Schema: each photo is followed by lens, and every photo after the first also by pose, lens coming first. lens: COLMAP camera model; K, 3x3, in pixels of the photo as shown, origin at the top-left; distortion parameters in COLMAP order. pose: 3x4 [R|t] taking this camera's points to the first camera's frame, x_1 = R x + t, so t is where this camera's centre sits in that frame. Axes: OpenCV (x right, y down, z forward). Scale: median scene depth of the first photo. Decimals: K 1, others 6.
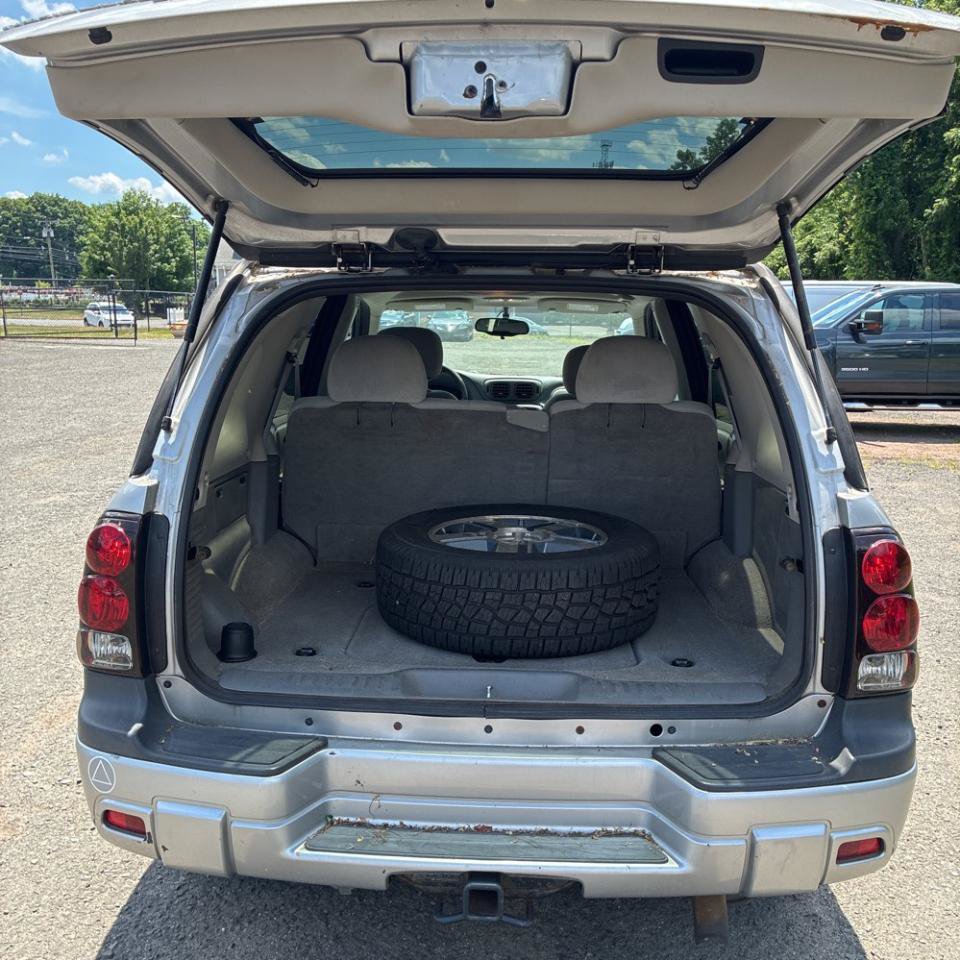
lens RADIAL K [[973.9, 0, 468.5], [0, 973.9, 472.9], [0, 0, 1]] dist [0.025033, 0.000000]
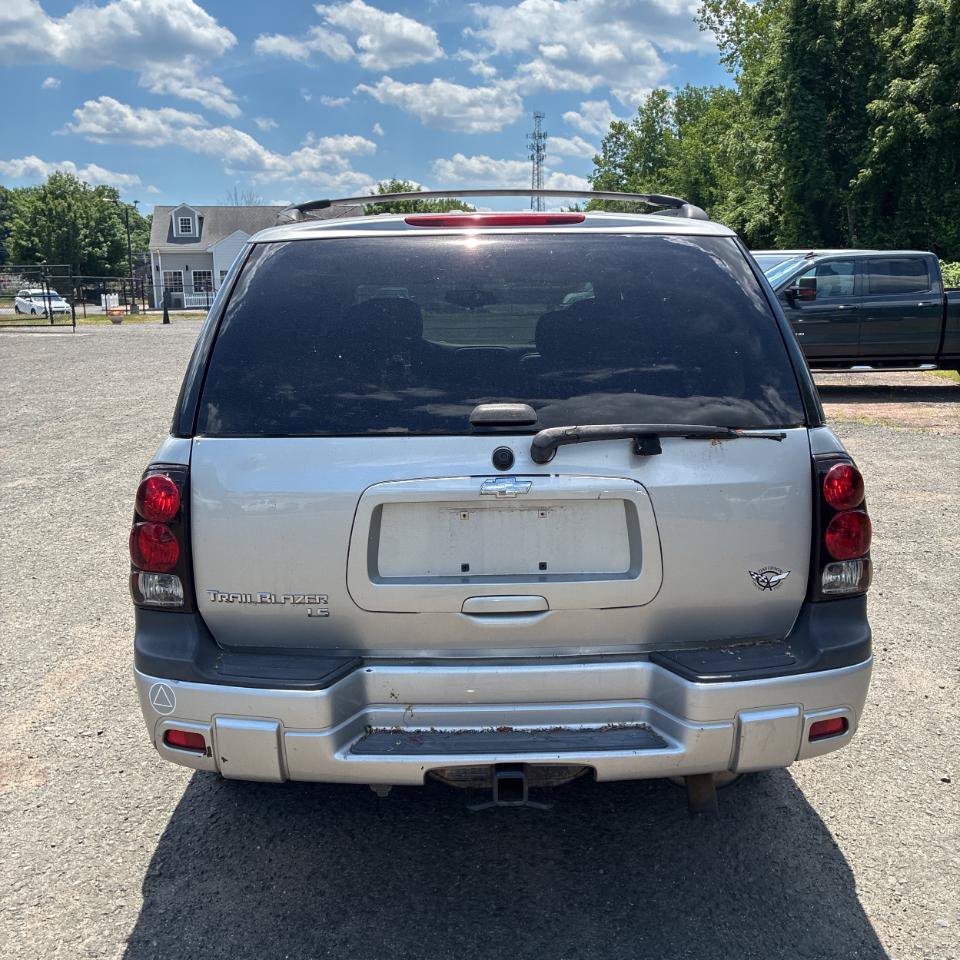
lens RADIAL K [[973.9, 0, 467.9], [0, 973.9, 463.3], [0, 0, 1]] dist [0.025033, 0.000000]
pose [[0.997771, -0.034482, 0.057137, -0.021680], [0.033792, 0.999344, 0.012996, 0.009768], [-0.057547, -0.011036, 0.998282, -0.034659]]
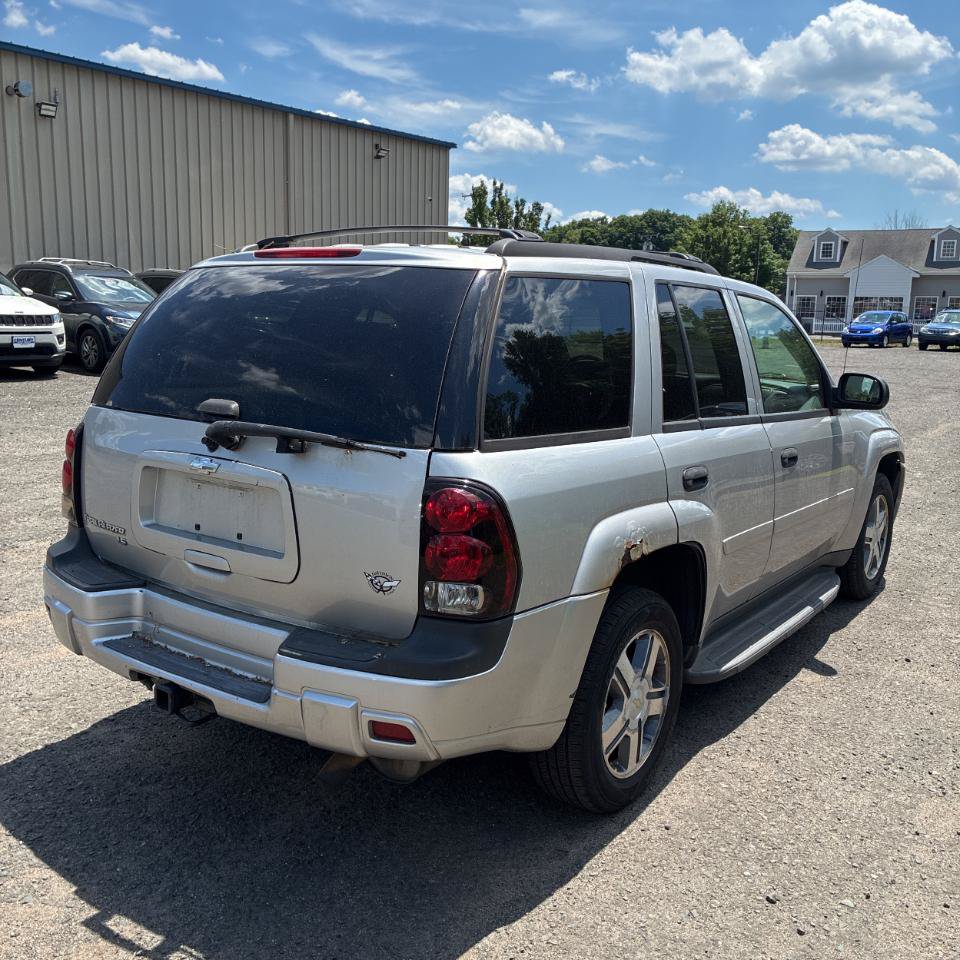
lens RADIAL K [[973.9, 0, 470.8], [0, 973.9, 471.3], [0, 0, 1]] dist [0.025033, 0.000000]
pose [[0.834064, 0.100364, -0.542462, 0.287190], [-0.106379, 0.994117, 0.020363, 0.005472], [0.541314, 0.040722, 0.839834, 0.003101]]
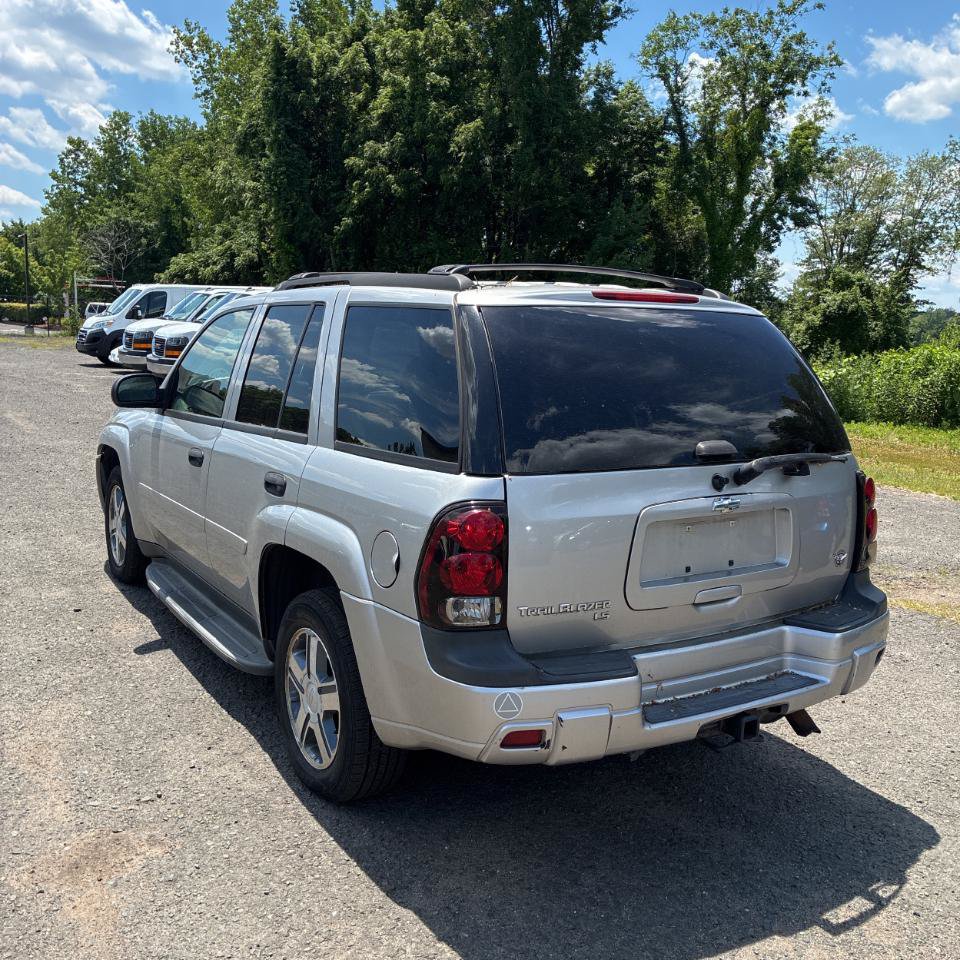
lens RADIAL K [[973.9, 0, 468.1], [0, 973.9, 465.7], [0, 0, 1]] dist [0.025033, 0.000000]
pose [[0.826773, -0.066012, 0.558650, -0.293781], [0.069890, 0.997450, 0.014429, -0.006803], [-0.558178, 0.027114, 0.829278, -0.009260]]
